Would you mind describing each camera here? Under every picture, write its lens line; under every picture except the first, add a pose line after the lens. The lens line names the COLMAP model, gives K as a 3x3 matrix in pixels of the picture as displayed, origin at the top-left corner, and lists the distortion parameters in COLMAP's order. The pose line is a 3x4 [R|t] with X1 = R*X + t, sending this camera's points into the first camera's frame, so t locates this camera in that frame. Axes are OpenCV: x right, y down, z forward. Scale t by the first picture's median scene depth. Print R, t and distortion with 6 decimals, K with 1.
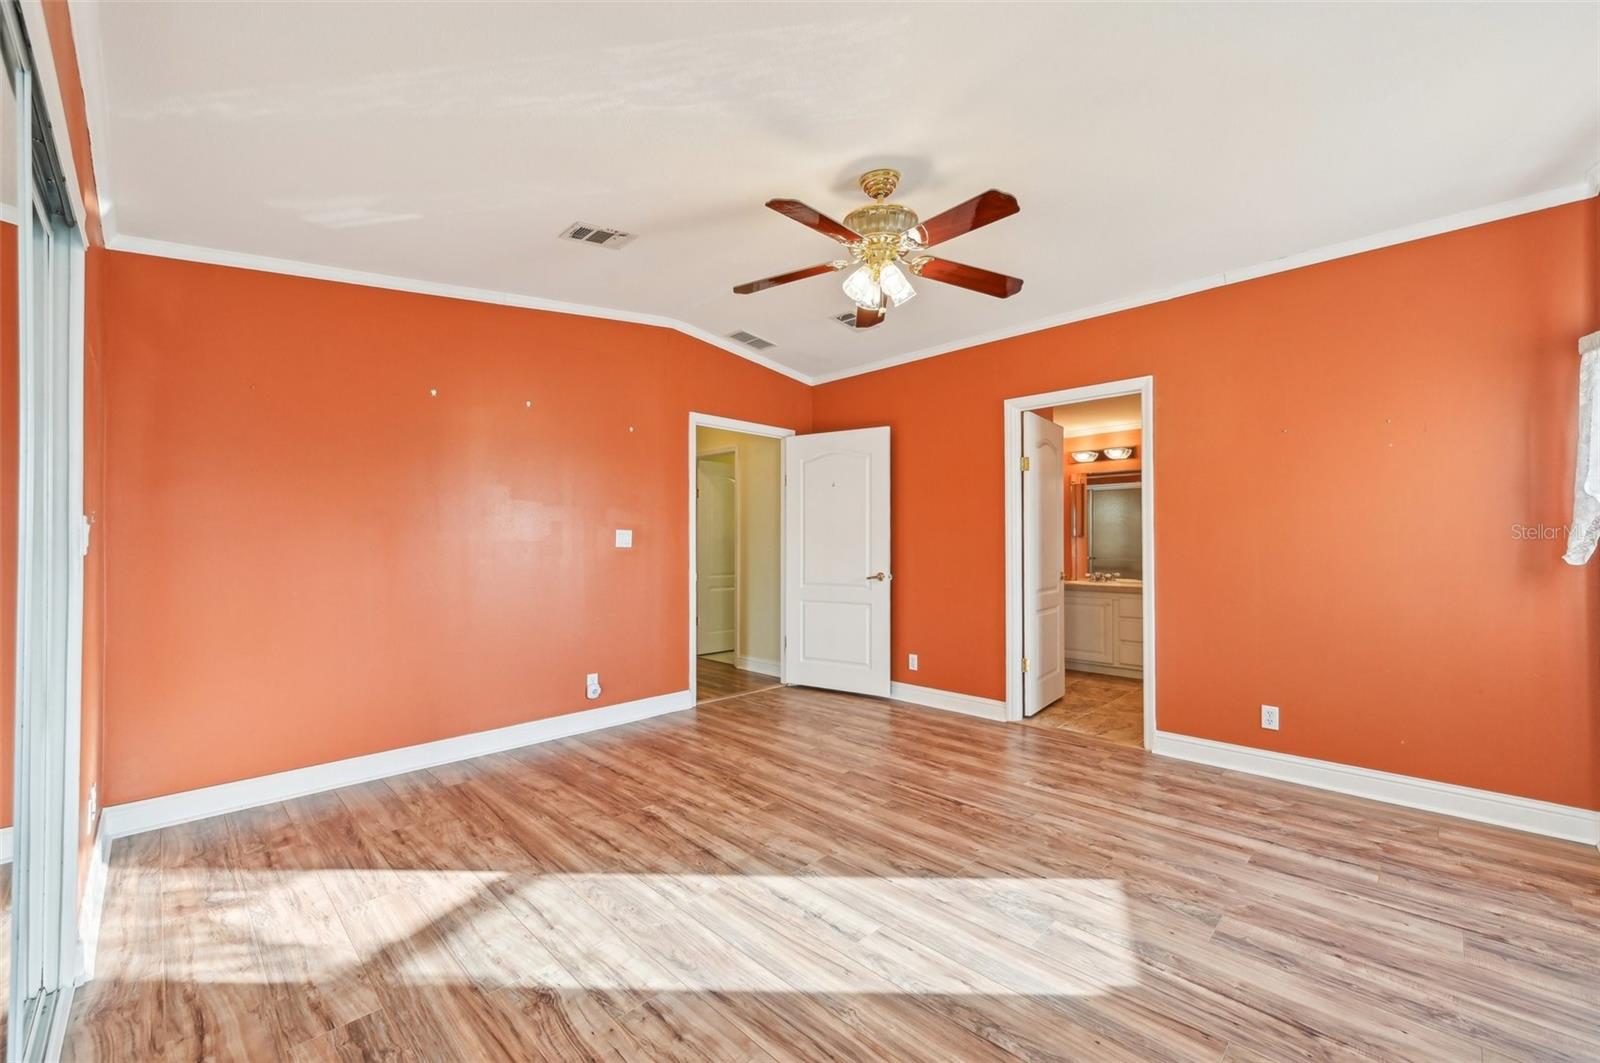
lens RADIAL K [[633.6, 0, 800.0], [0, 633.6, 531.5], [0, 0, 1]] dist [0.000294, -0.000048]
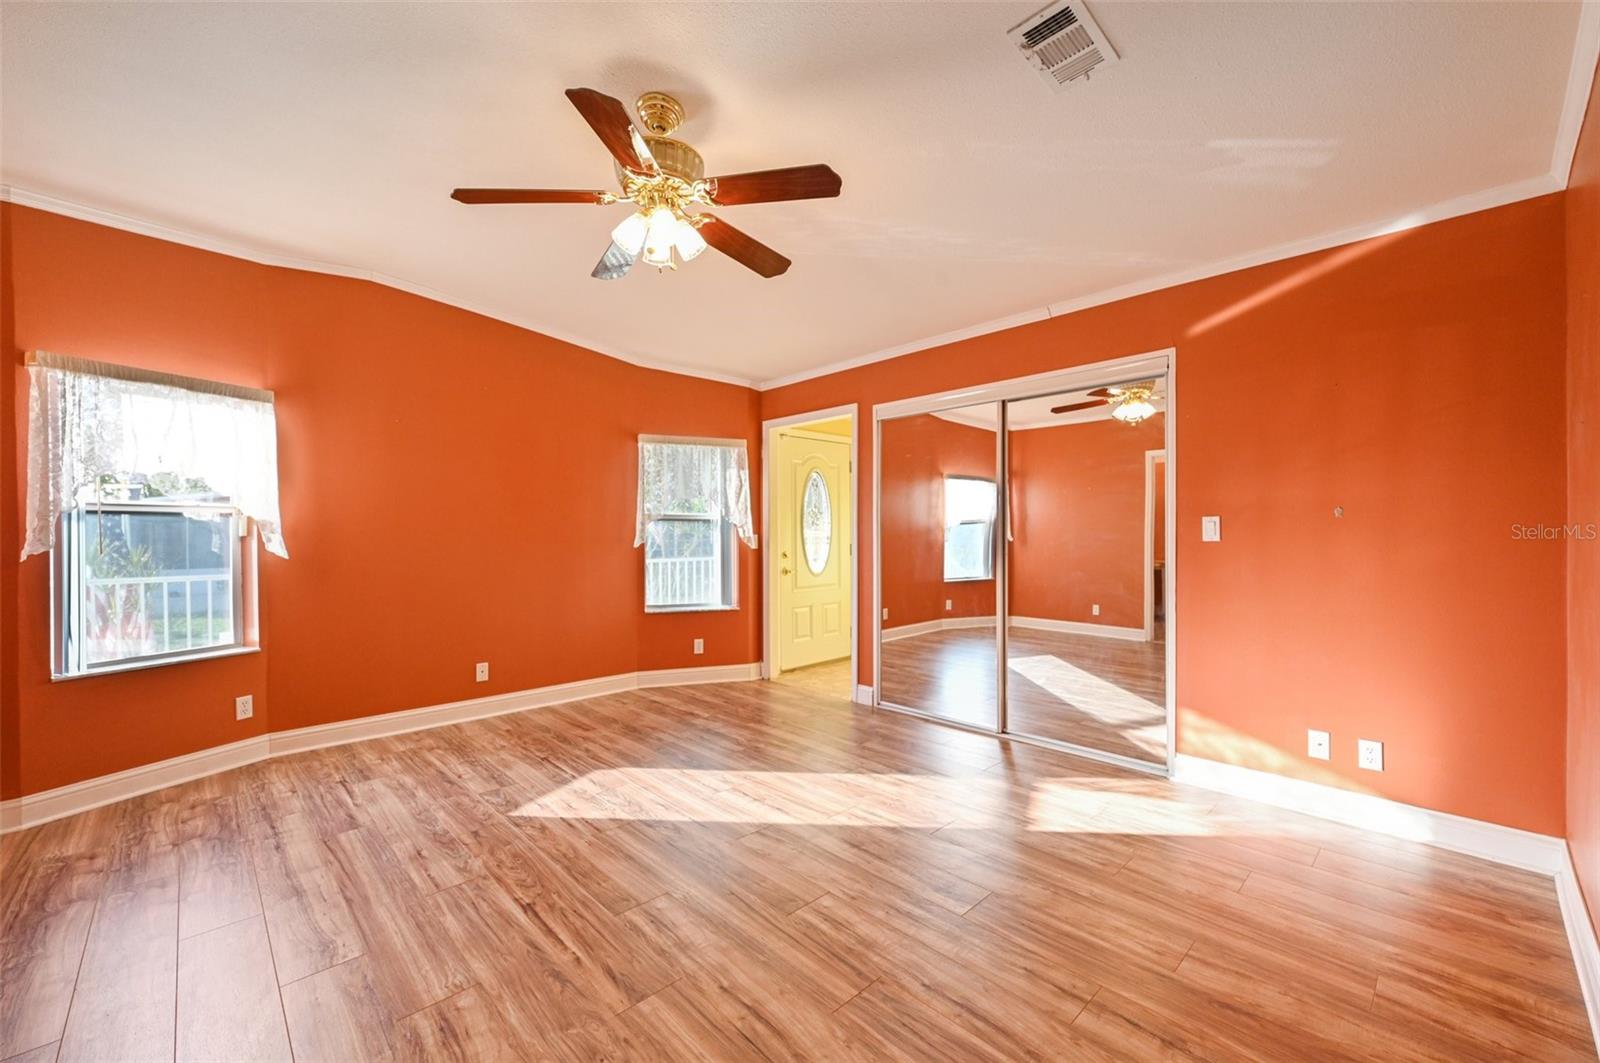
lens RADIAL K [[655.3, 0, 807.3], [0, 655.3, 534.6], [0, 0, 1]] dist [0.000099, -0.000079]
pose [[-0.999982, 0.005321, 0.002589, -0.073577], [0.005284, 0.999889, -0.013926, 0.026369], [-0.002663, -0.013912, -0.999900, 1.922219]]
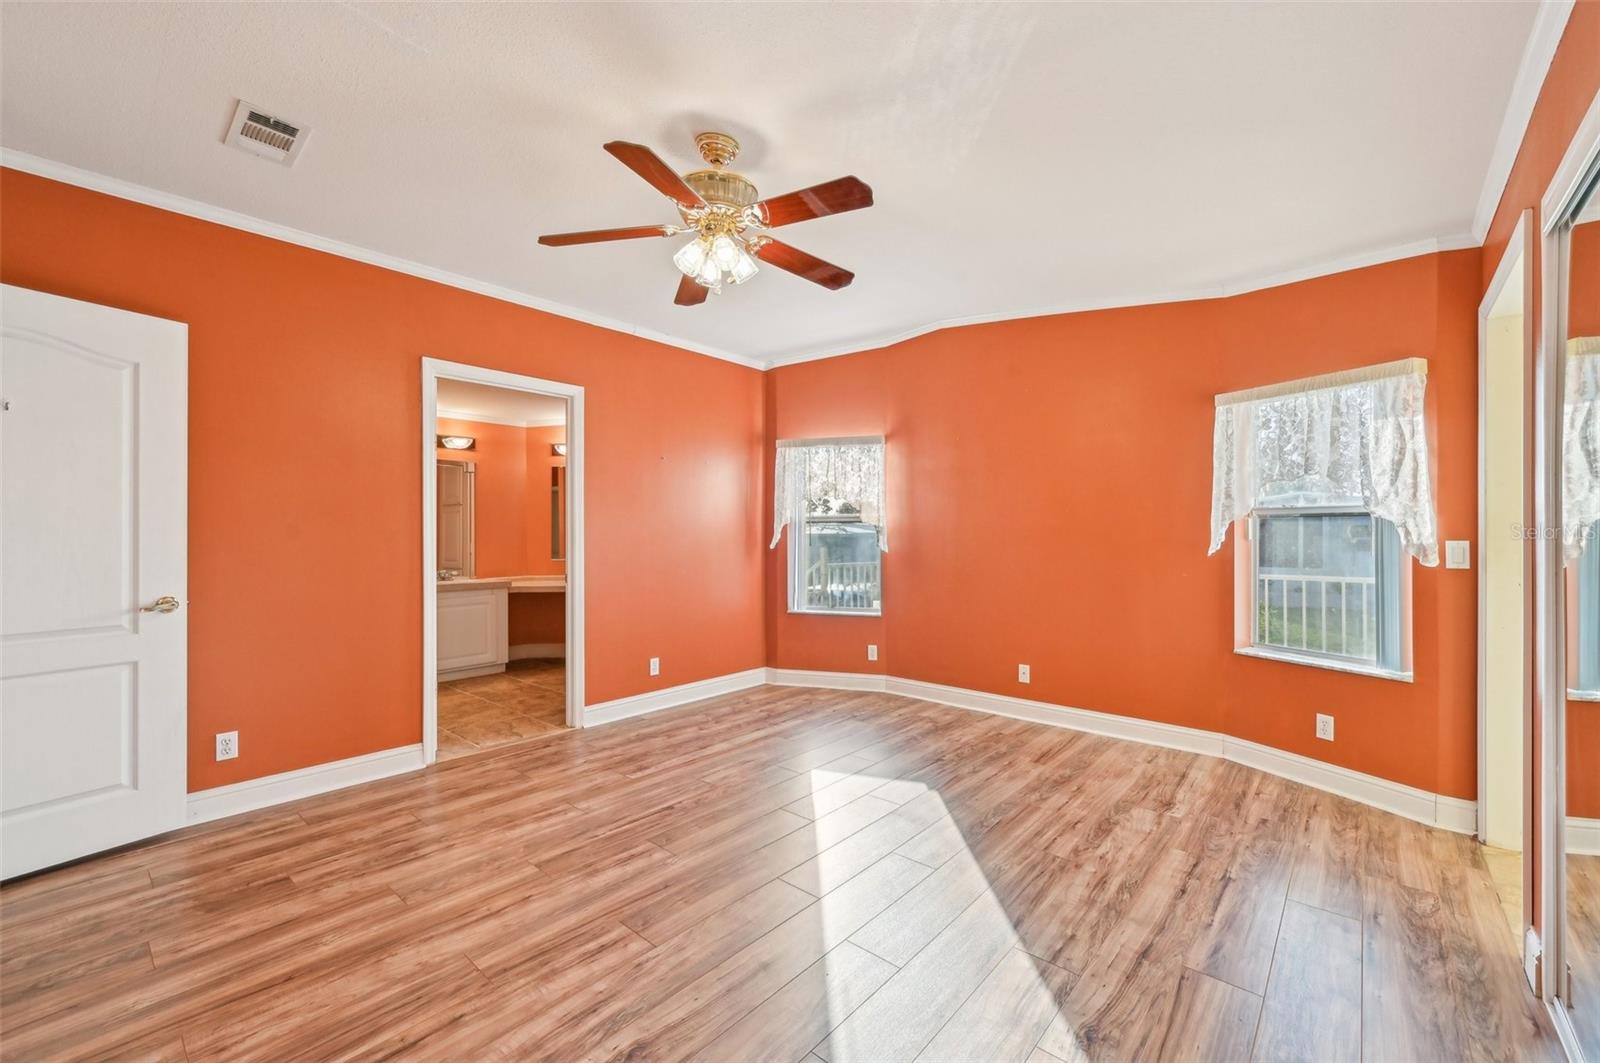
lens RADIAL K [[655.3, 0, 807.3], [0, 655.3, 534.6], [0, 0, 1]] dist [0.000099, -0.000079]
pose [[-0.069099, 0.001948, 0.997608, -0.851761], [-0.018109, 0.999831, -0.003206, 0.008841], [-0.997445, -0.018287, -0.069052, 0.955595]]
